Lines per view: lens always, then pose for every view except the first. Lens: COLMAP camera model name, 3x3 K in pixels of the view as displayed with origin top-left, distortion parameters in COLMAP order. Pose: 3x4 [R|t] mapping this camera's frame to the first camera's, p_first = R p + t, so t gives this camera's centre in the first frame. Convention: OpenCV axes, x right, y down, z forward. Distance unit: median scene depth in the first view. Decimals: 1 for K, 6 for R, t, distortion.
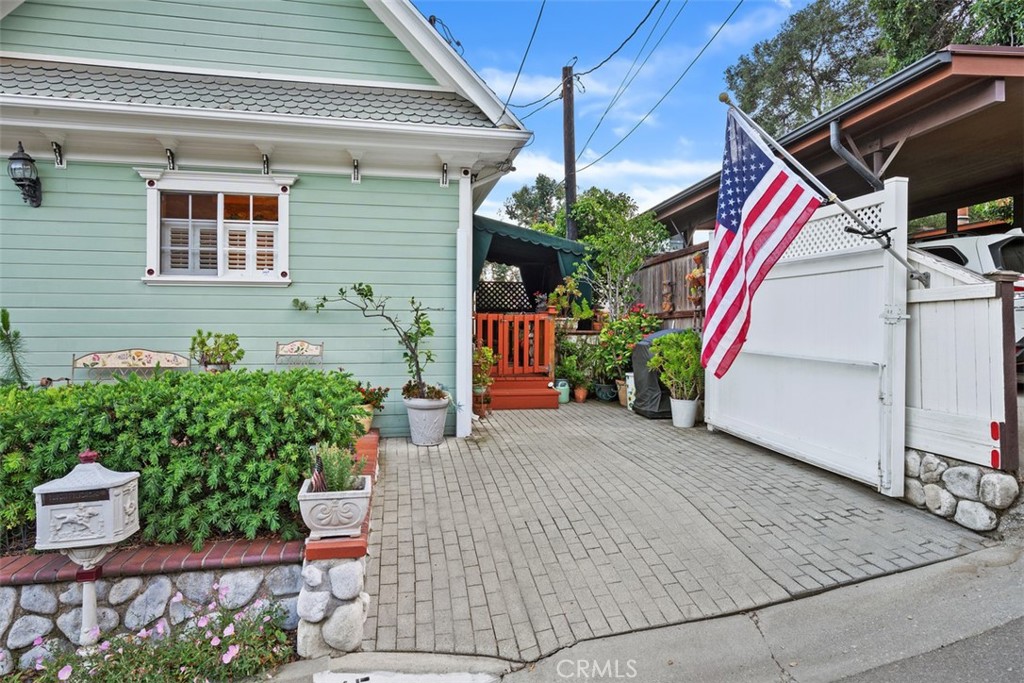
lens RADIAL K [[602.2, 0, 491.3], [0, 602.2, 326.4], [0, 0, 1]] dist [0.006157, -0.001740]
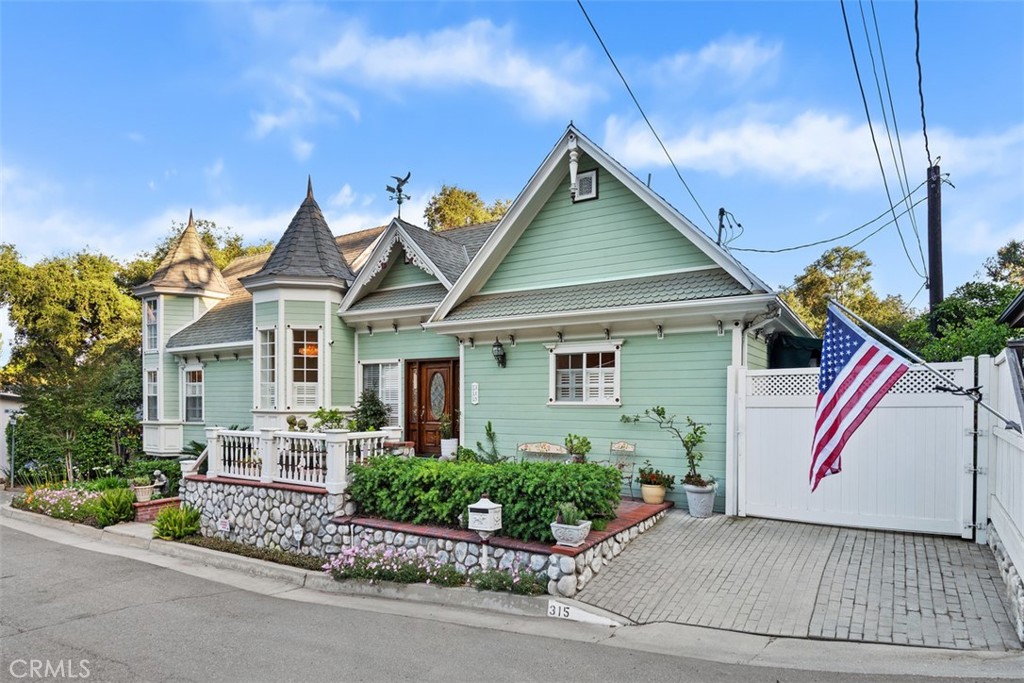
lens RADIAL K [[570.0, 0, 516.9], [0, 570.0, 404.6], [0, 0, 1]] dist [0.006689, 0.002306]
pose [[0.737601, 0.006571, -0.675205, 0.756700], [0.002061, 0.999926, 0.011982, -0.142183], [0.675234, -0.010230, 0.737533, -0.486071]]
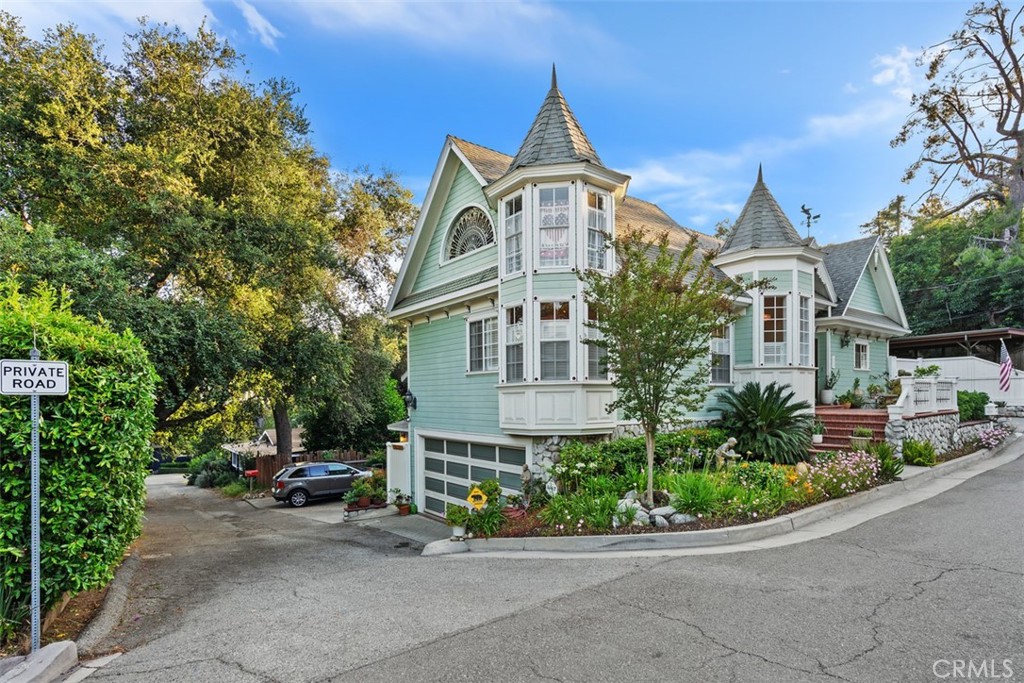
lens RADIAL K [[506.4, 0, 516.9], [0, 506.4, 397.5], [0, 0, 1]] dist [0.018793, 0.000198]
pose [[0.898785, -0.005897, 0.438349, -5.329334], [0.001288, 0.999941, 0.010810, 0.075461], [-0.438387, -0.009151, 0.898740, -1.181228]]
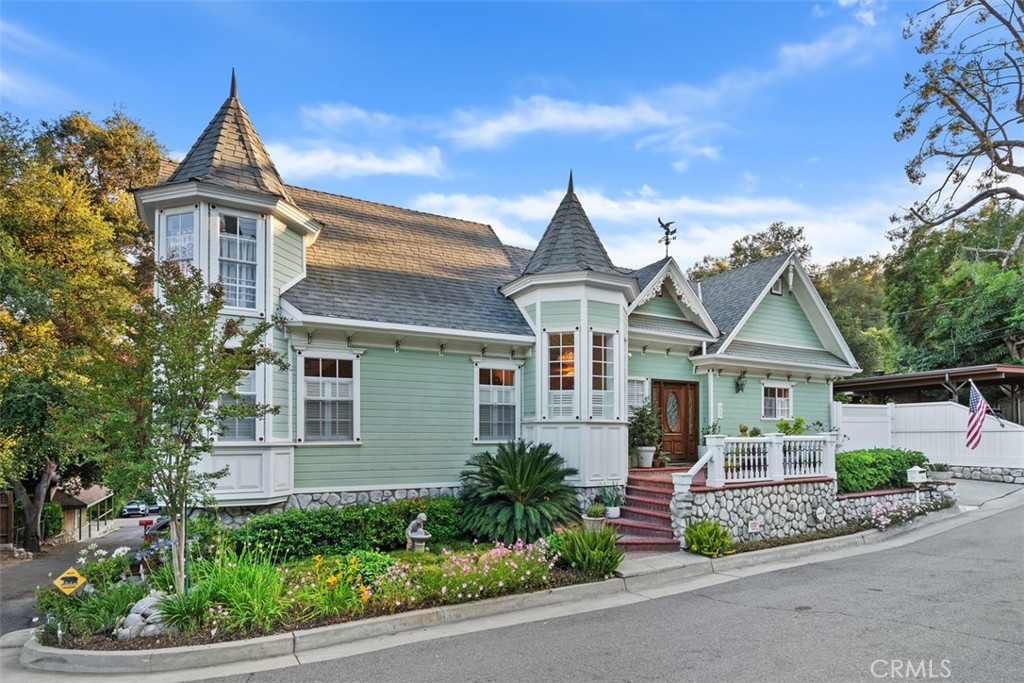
lens RADIAL K [[539.5, 0, 505.3], [0, 539.5, 428.1], [0, 0, 1]] dist [0.011984, -0.001996]
pose [[0.955696, 0.006565, 0.294281, -3.582937], [-0.004656, 0.999963, -0.007189, -0.019241], [-0.294317, 0.005501, 0.955692, -1.523792]]
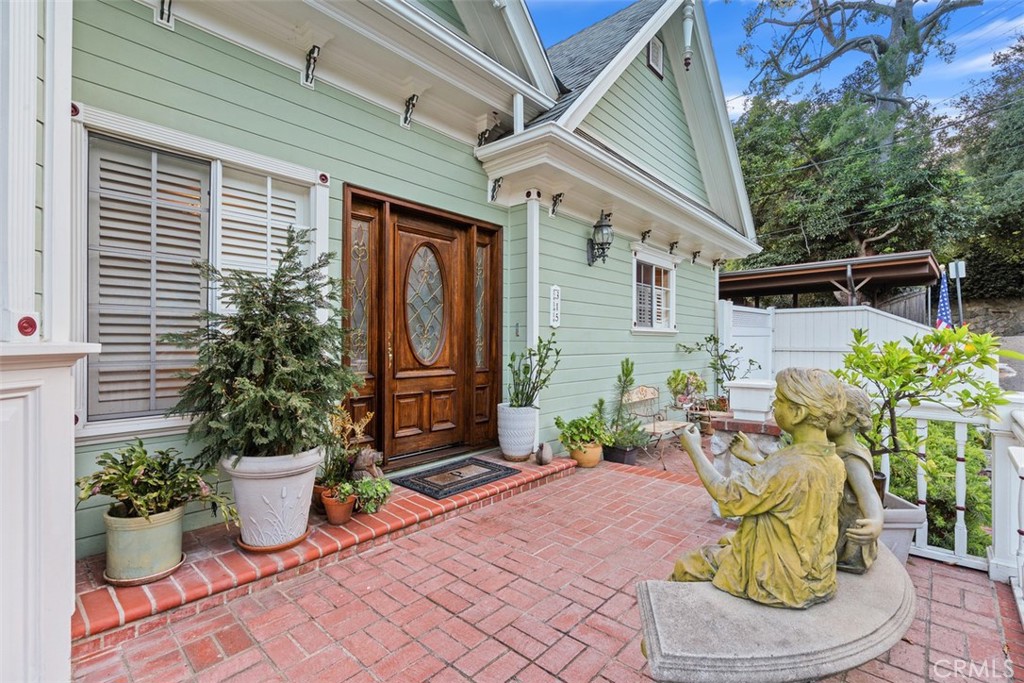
lens RADIAL K [[467.8, 0, 507.6], [0, 467.8, 337.6], [0, 0, 1]] dist [0.000529, 0.001232]
pose [[0.796093, 0.010197, 0.605088, -2.017363], [-0.012777, 0.999918, -0.000040, -0.085678], [-0.605039, -0.007699, 0.796158, 0.556327]]
